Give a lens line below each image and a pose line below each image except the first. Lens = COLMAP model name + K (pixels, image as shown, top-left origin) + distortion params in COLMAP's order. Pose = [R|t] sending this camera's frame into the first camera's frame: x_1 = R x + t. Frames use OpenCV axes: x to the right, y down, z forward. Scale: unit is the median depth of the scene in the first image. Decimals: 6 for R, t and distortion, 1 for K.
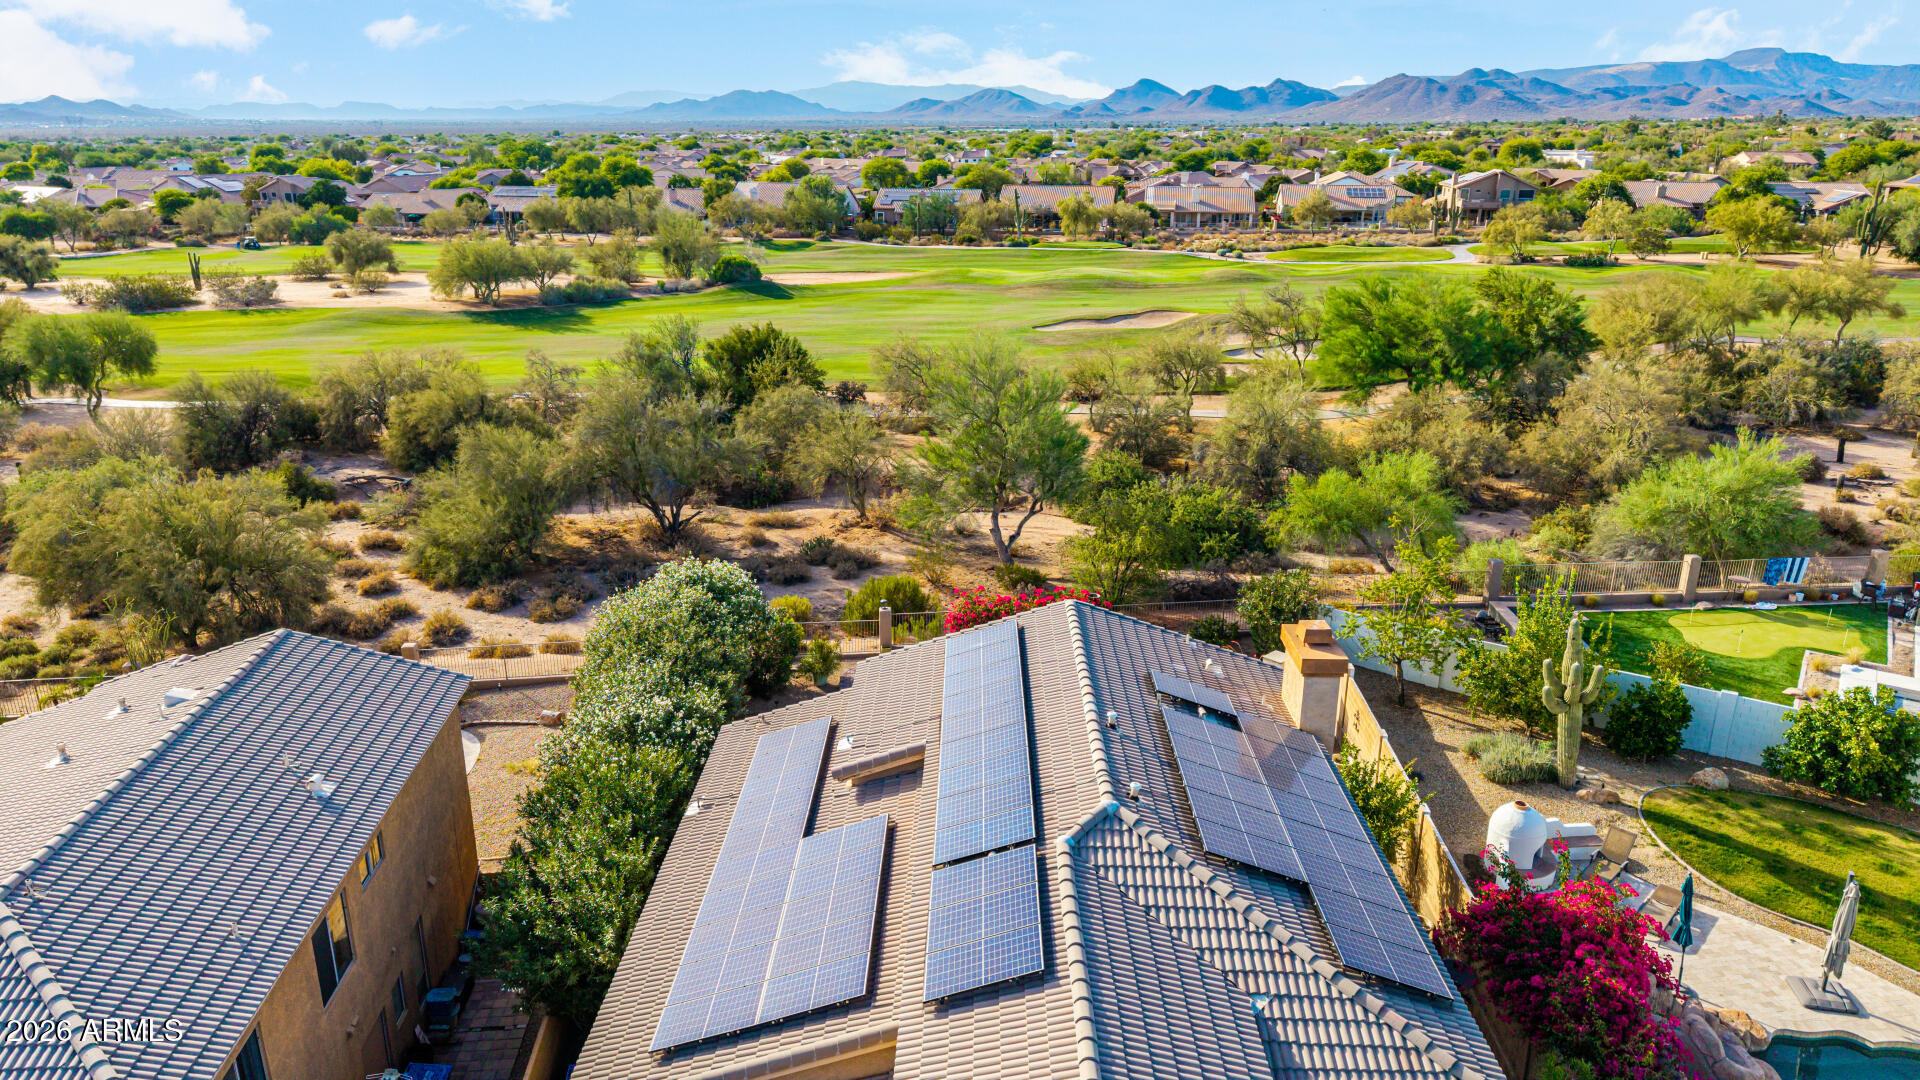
lens RADIAL K [[1327.8, 0, 961.5], [0, 1327.8, 541.7], [0, 0, 1]] dist [0.009133, -0.008018]
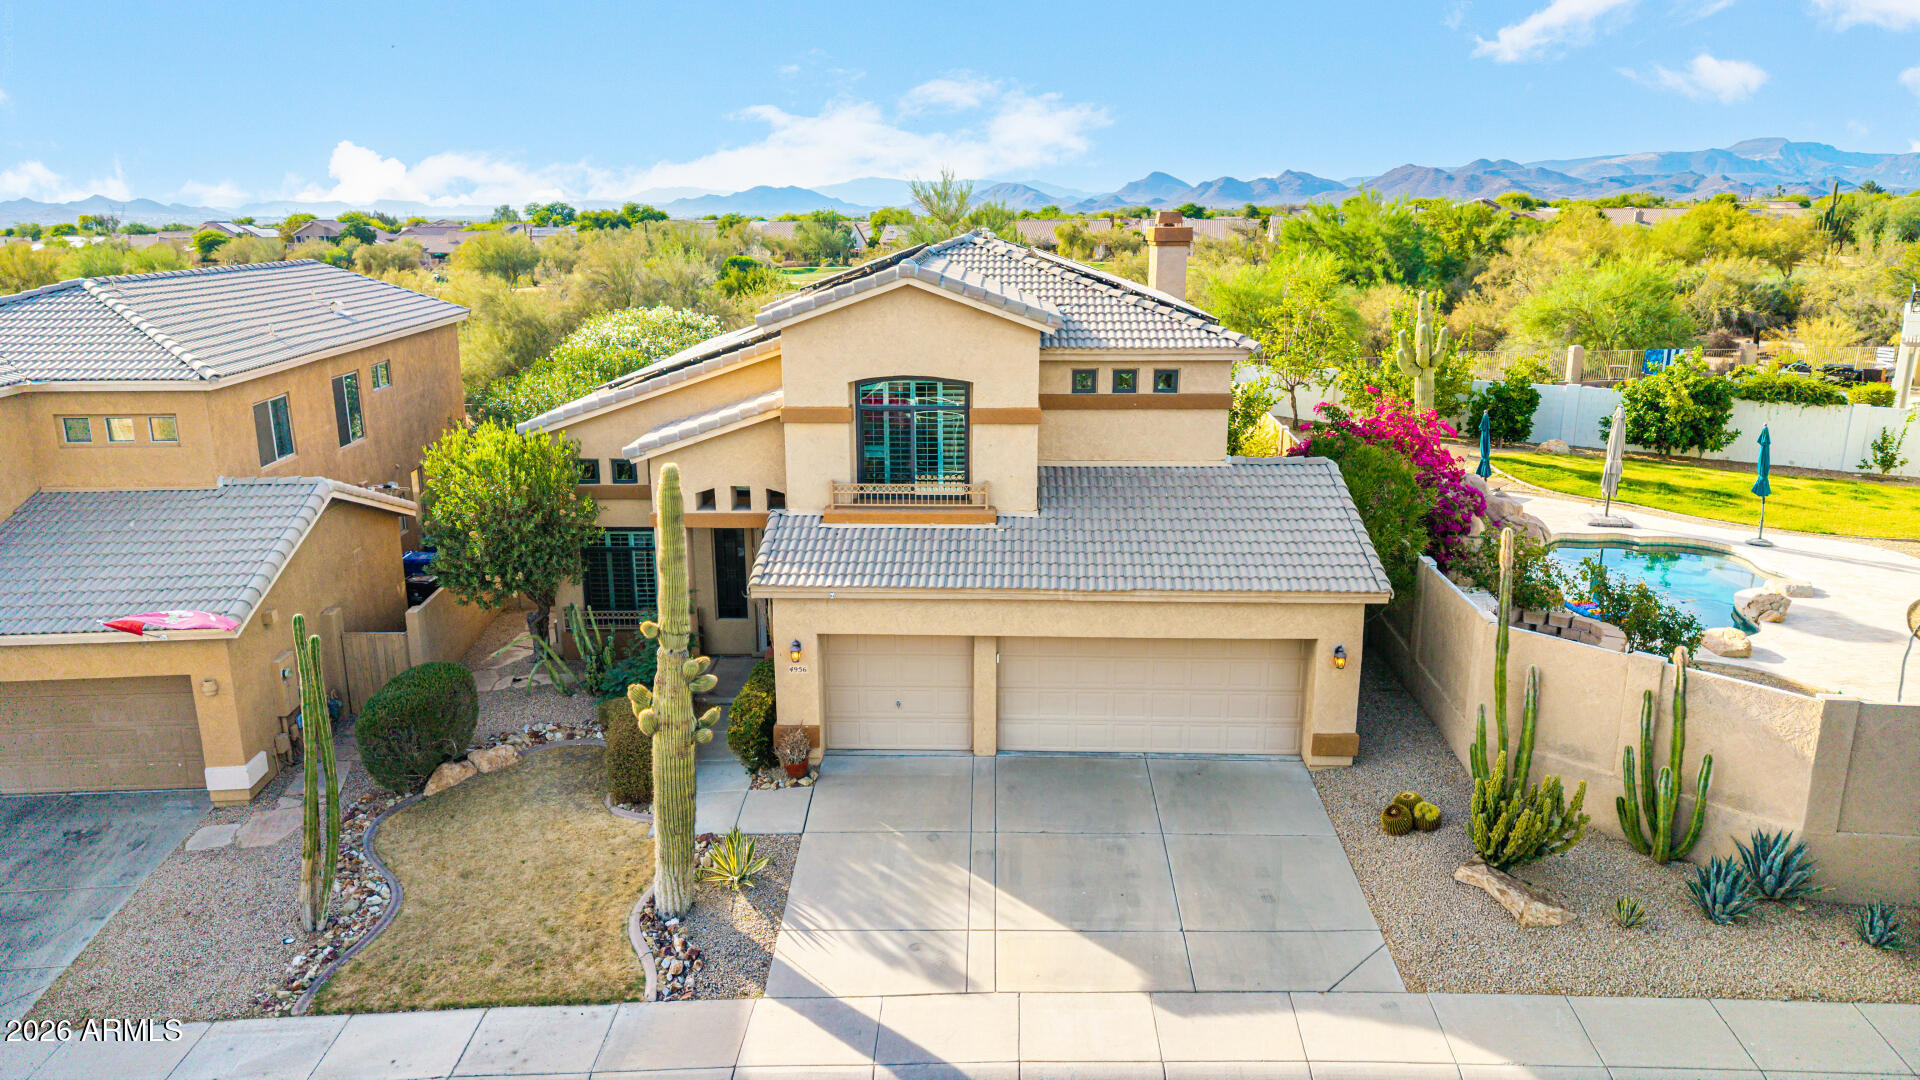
lens RADIAL K [[1327.8, 0, 959.4], [0, 1327.8, 543.3], [0, 0, 1]] dist [0.009133, -0.008018]
pose [[0.999887, -0.002419, -0.014804, 0.015902], [0.001442, 0.997842, -0.065647, 0.074058], [0.014931, 0.065618, 0.997733, -0.030029]]
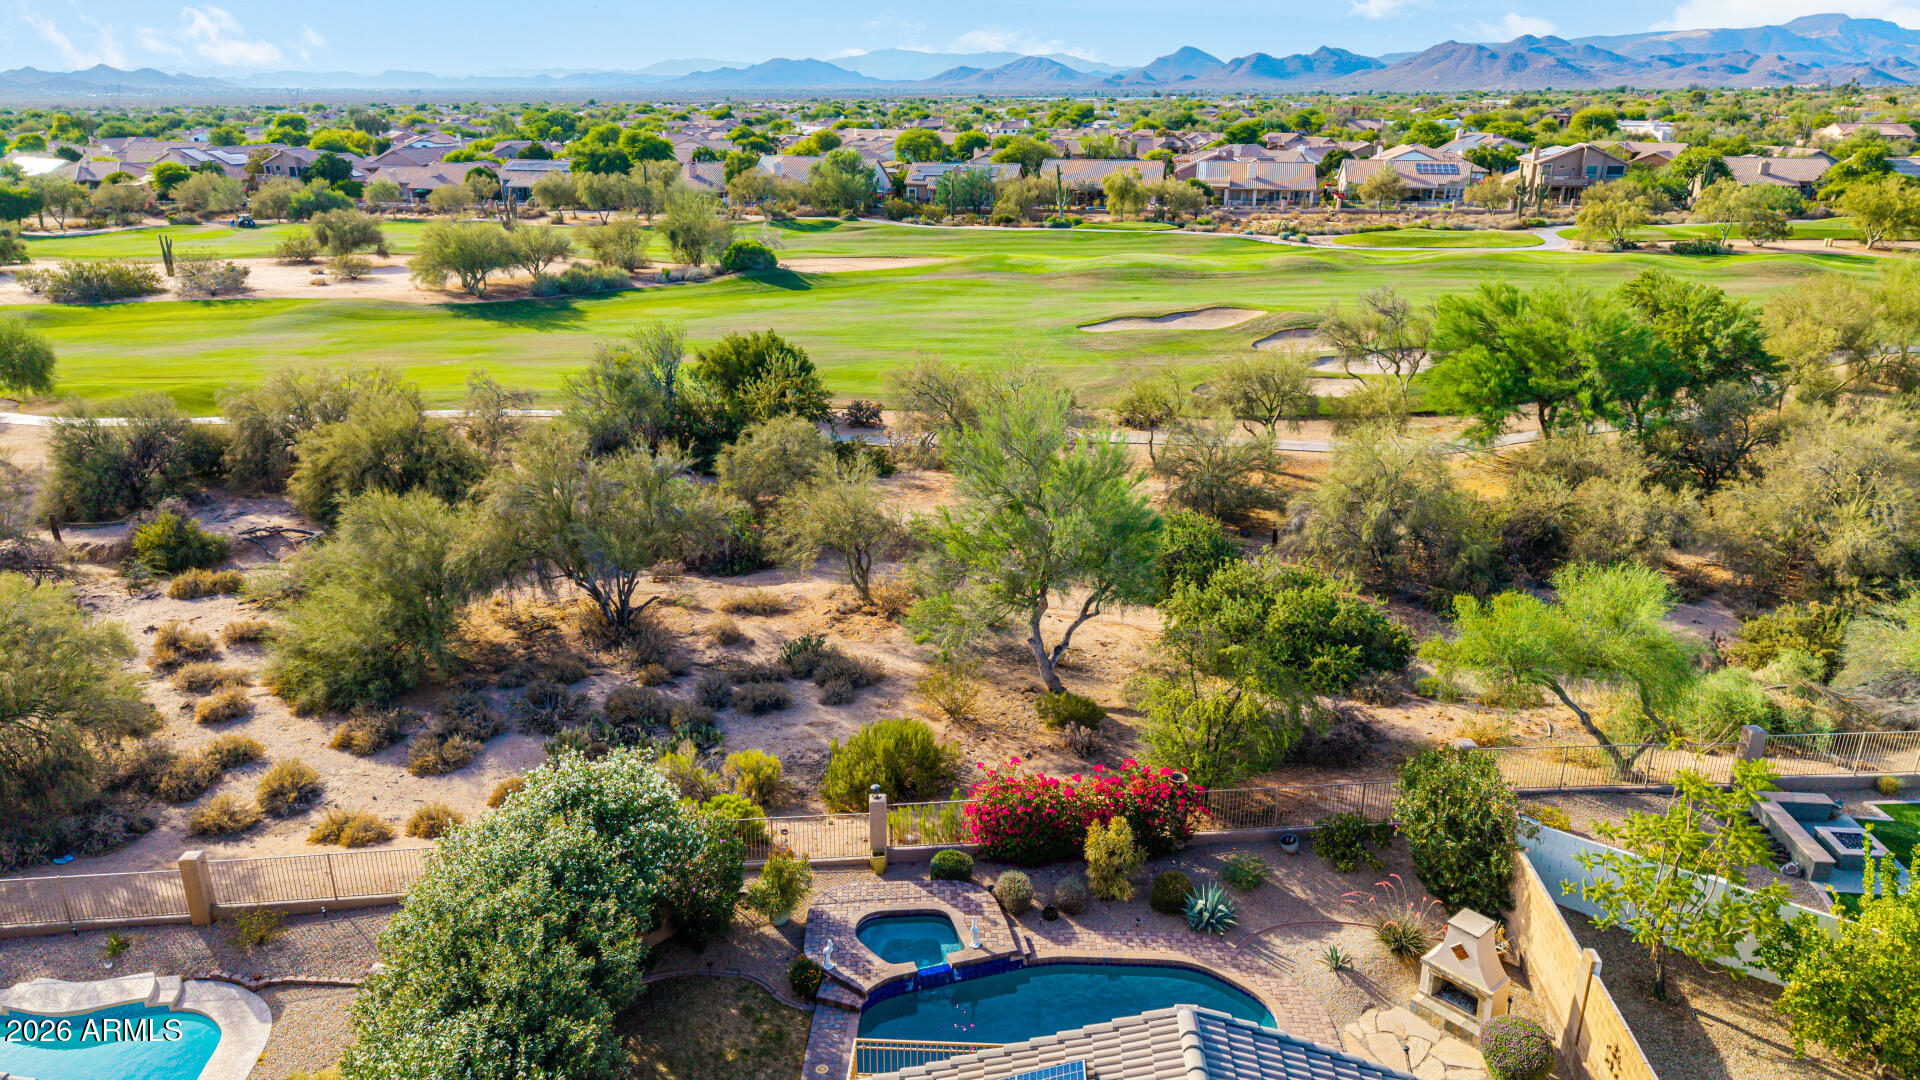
lens RADIAL K [[1327.8, 0, 960.5], [0, 1327.8, 533.4], [0, 0, 1]] dist [0.009133, -0.008018]
pose [[0.999583, 0.009015, -0.027447, 0.001024], [-0.008581, 0.999837, 0.015864, -0.028426], [0.027585, -0.015622, 0.999497, 0.086626]]
